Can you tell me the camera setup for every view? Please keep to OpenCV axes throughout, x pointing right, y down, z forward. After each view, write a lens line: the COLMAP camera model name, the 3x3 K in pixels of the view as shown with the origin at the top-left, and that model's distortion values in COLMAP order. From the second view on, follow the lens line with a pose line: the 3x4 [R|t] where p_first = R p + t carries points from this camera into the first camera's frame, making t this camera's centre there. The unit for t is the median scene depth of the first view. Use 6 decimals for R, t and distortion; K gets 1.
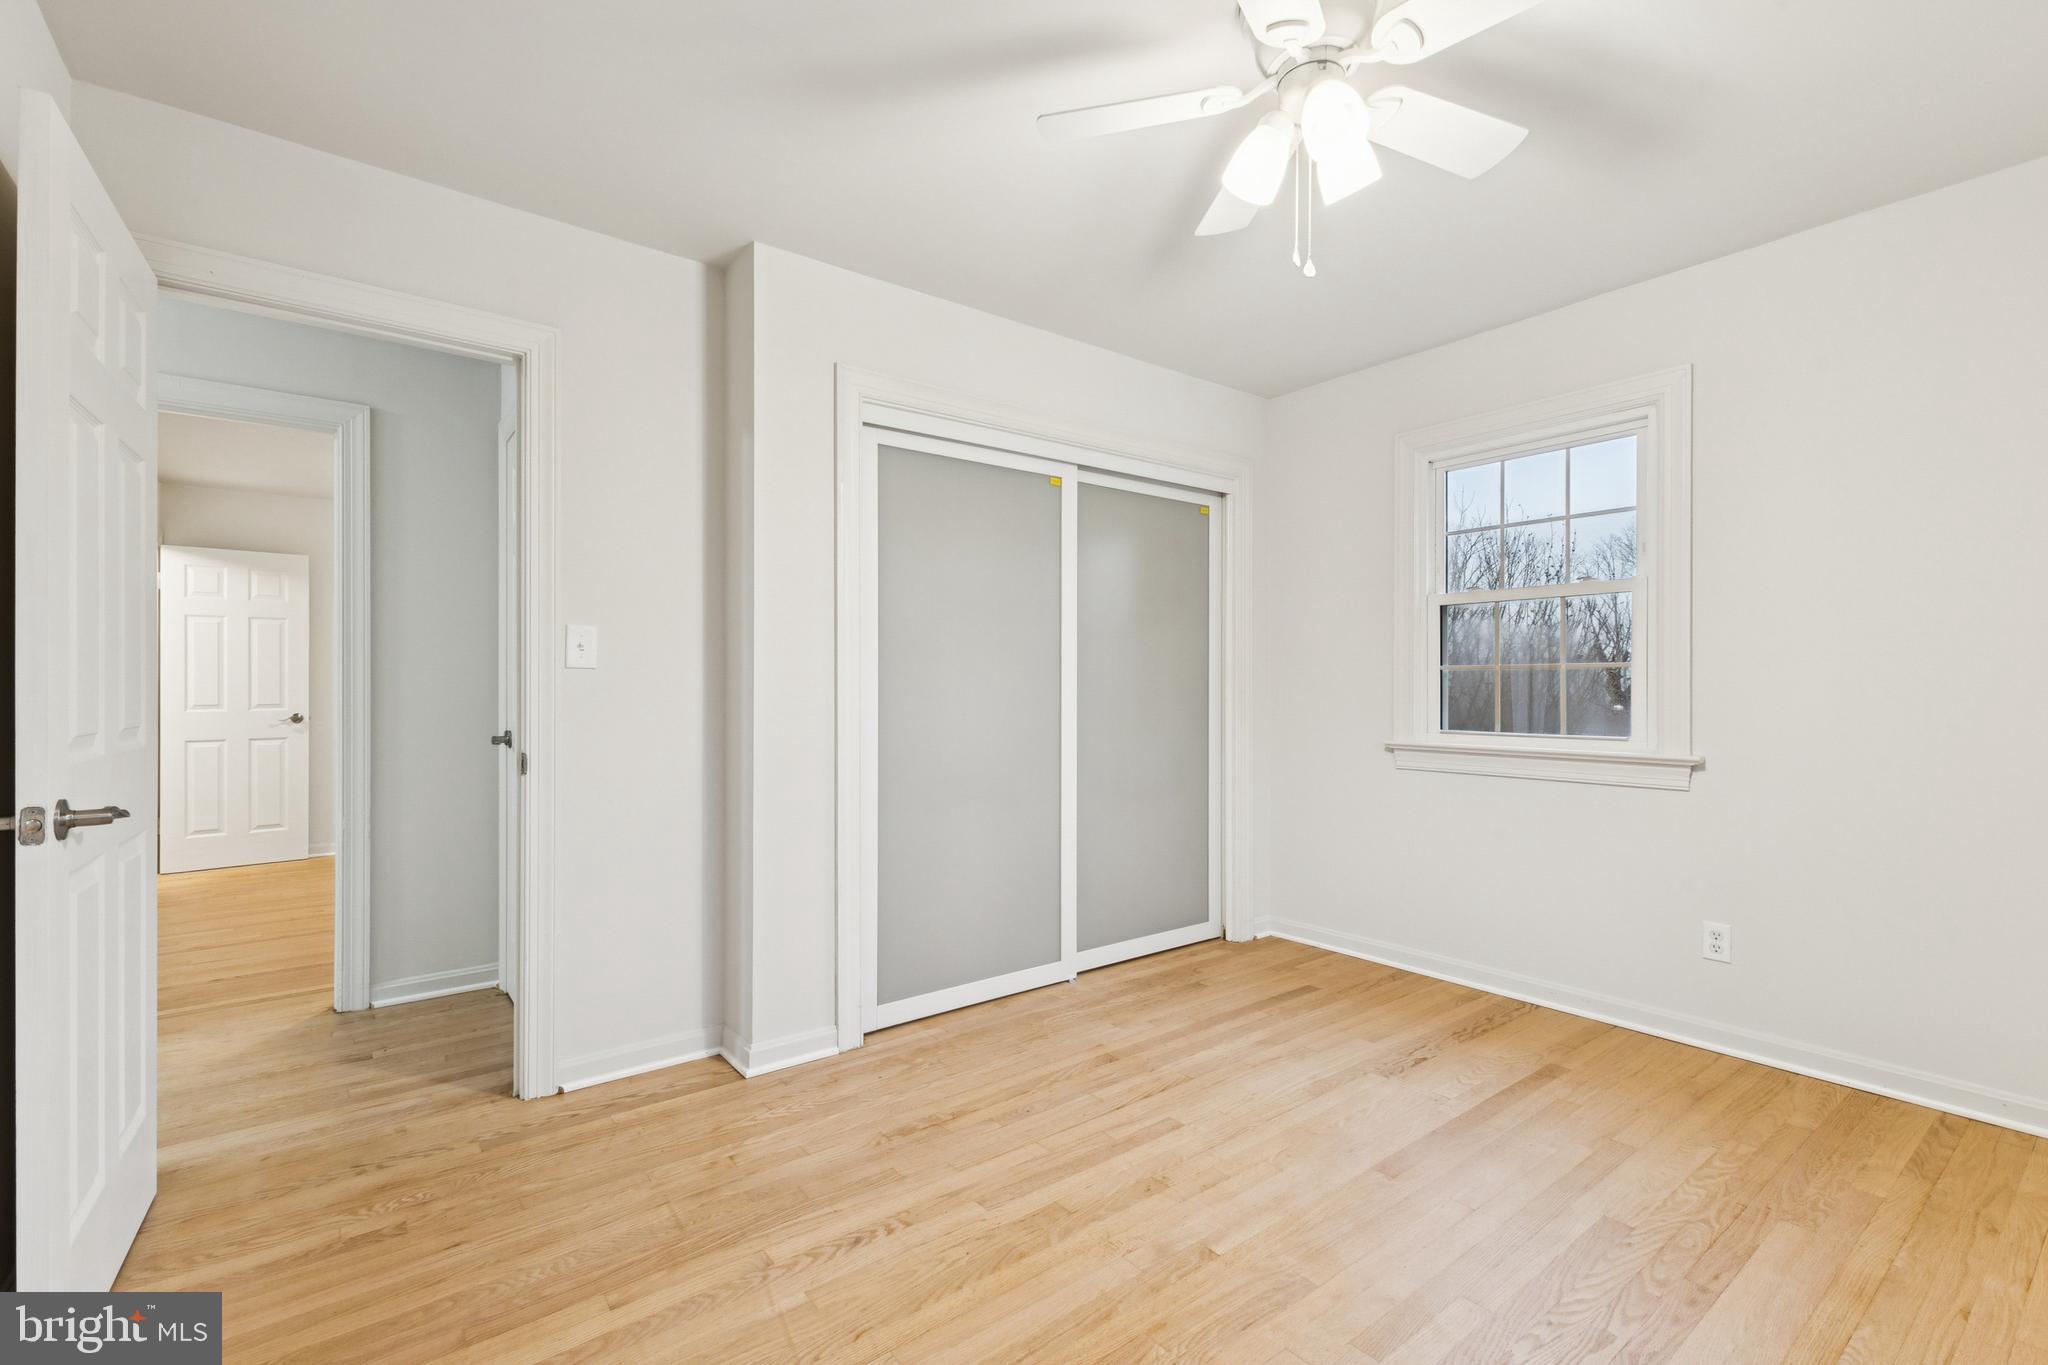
lens RADIAL K [[898.3, 0, 1024.0], [0, 898.3, 682.5], [0, 0, 1]] dist [0.015638, -0.000643]
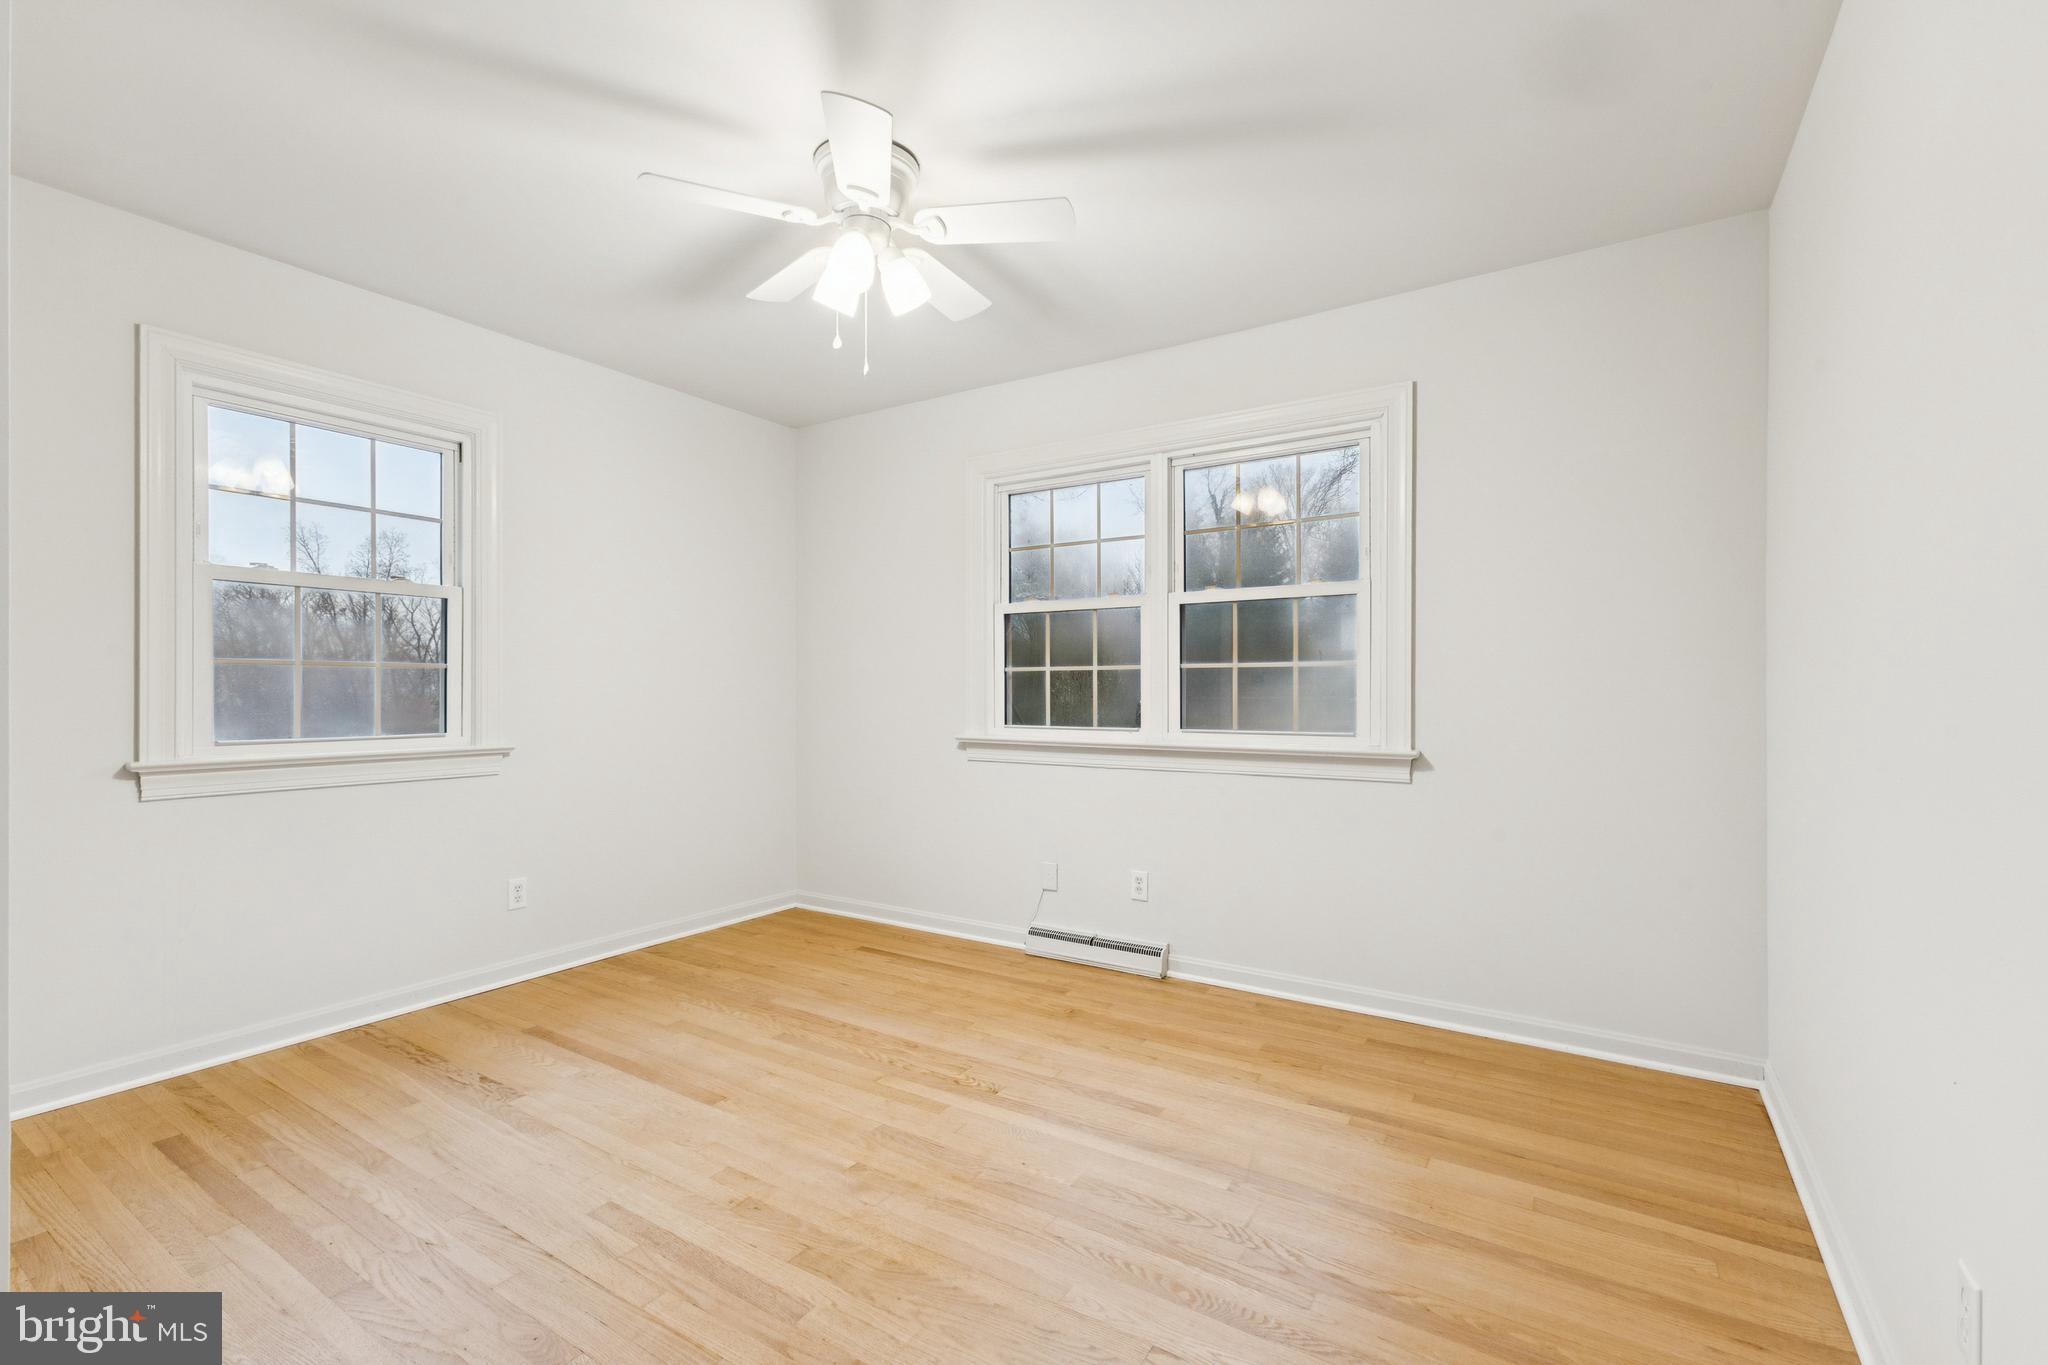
lens RADIAL K [[898.3, 0, 1024.0], [0, 898.3, 682.5], [0, 0, 1]] dist [0.015638, -0.000643]
pose [[-0.332719, 0.008352, 0.942989, -0.692328], [-0.004187, 0.999938, -0.010334, 0.009936], [-0.943017, -0.007387, -0.332664, 0.843457]]
